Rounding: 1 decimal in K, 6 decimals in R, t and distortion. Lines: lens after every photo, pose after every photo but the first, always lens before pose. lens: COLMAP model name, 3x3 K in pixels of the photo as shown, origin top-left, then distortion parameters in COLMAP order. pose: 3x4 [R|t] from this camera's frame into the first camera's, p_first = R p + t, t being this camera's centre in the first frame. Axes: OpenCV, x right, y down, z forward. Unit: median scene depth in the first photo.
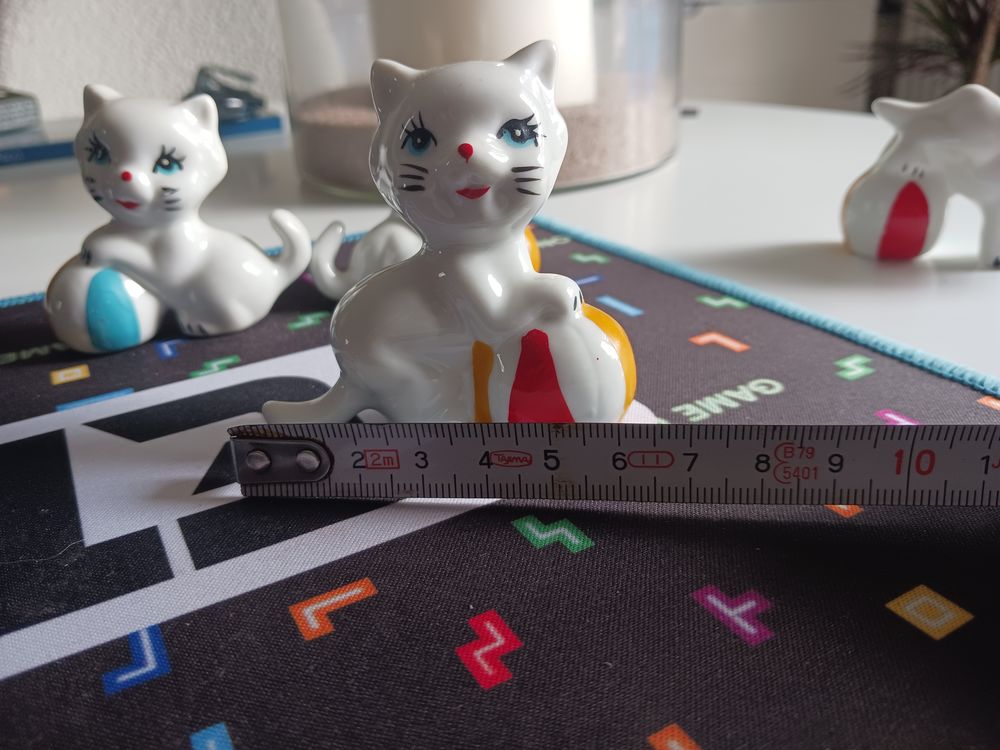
lens RADIAL K [[812.1, 0, 500.0], [0, 812.1, 375.0], [0, 0, 1]] dist [-0.038370, -0.005475]
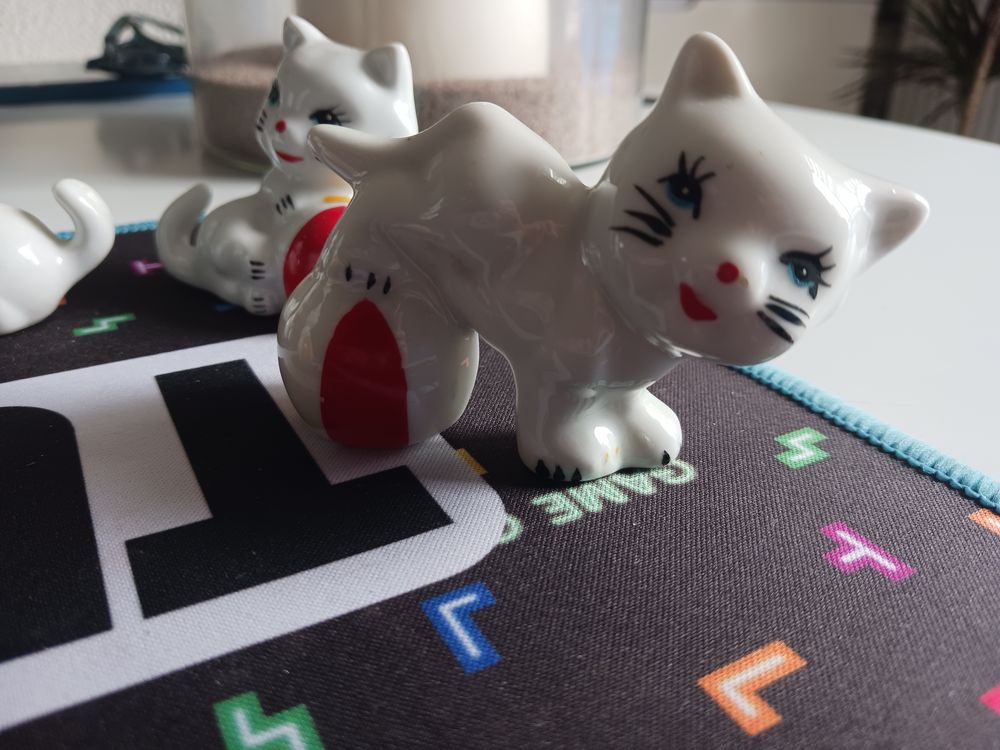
lens RADIAL K [[815.1, 0, 500.0], [0, 815.1, 375.0], [0, 0, 1]] dist [-0.013925, -0.060805]
pose [[0.997736, 0.061707, 0.026752, 0.141816], [-0.062101, 0.997970, 0.014144, -0.064611], [-0.025825, -0.015773, 0.999542, 0.271734]]
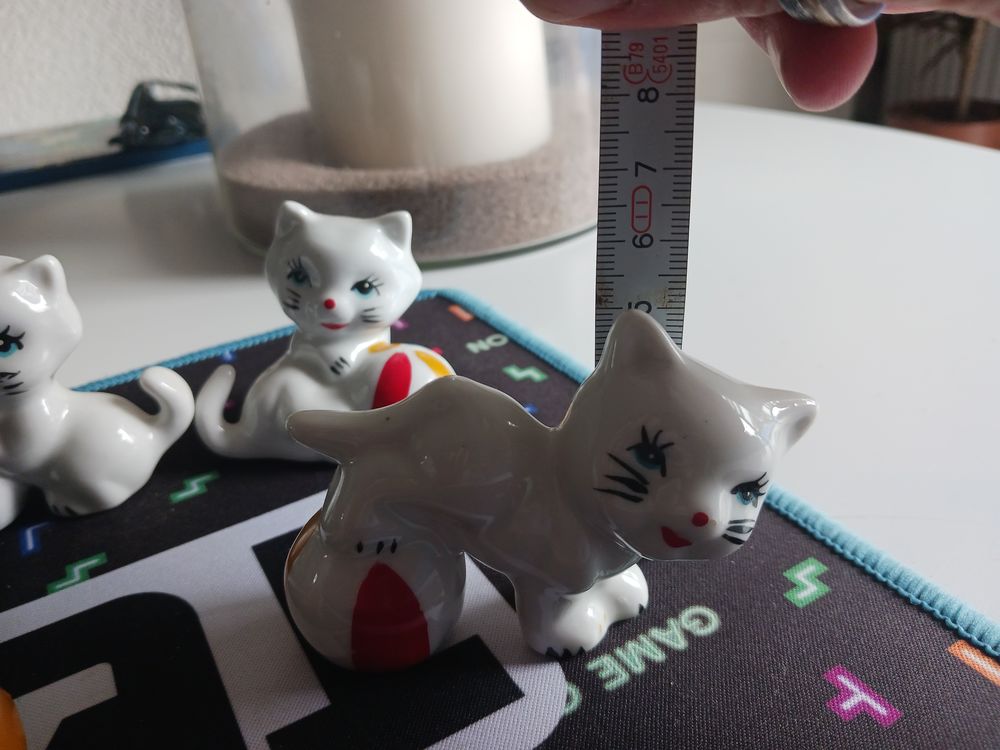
lens RADIAL K [[813.8, 0, 500.0], [0, 813.8, 375.0], [0, 0, 1]] dist [-0.033459, -0.003514]
pose [[0.999532, -0.030350, 0.003750, 0.113609], [0.030114, 0.998189, 0.052066, -0.271156], [-0.005323, -0.051929, 0.998637, 0.152829]]
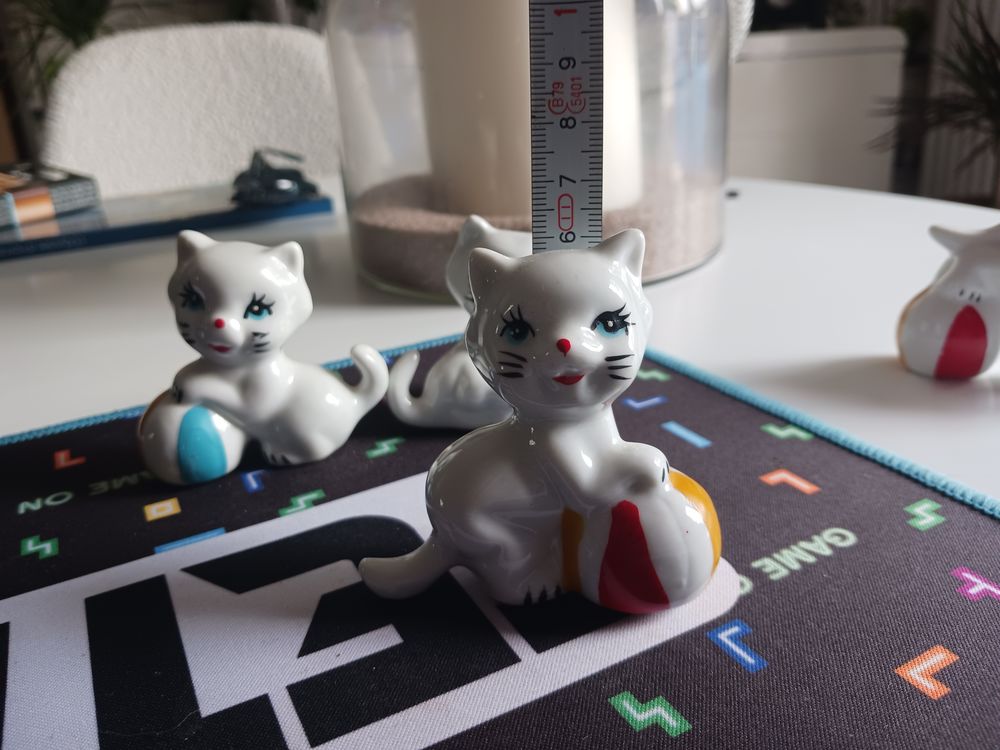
lens RADIAL K [[808.0, 0, 500.0], [0, 808.0, 375.0], [0, 0, 1]] dist [-0.033695, -0.000930]
pose [[0.999382, -0.003002, -0.035026, -0.062452], [0.001142, 0.998593, -0.053012, -0.128069], [0.035136, 0.052939, 0.997979, -0.041846]]
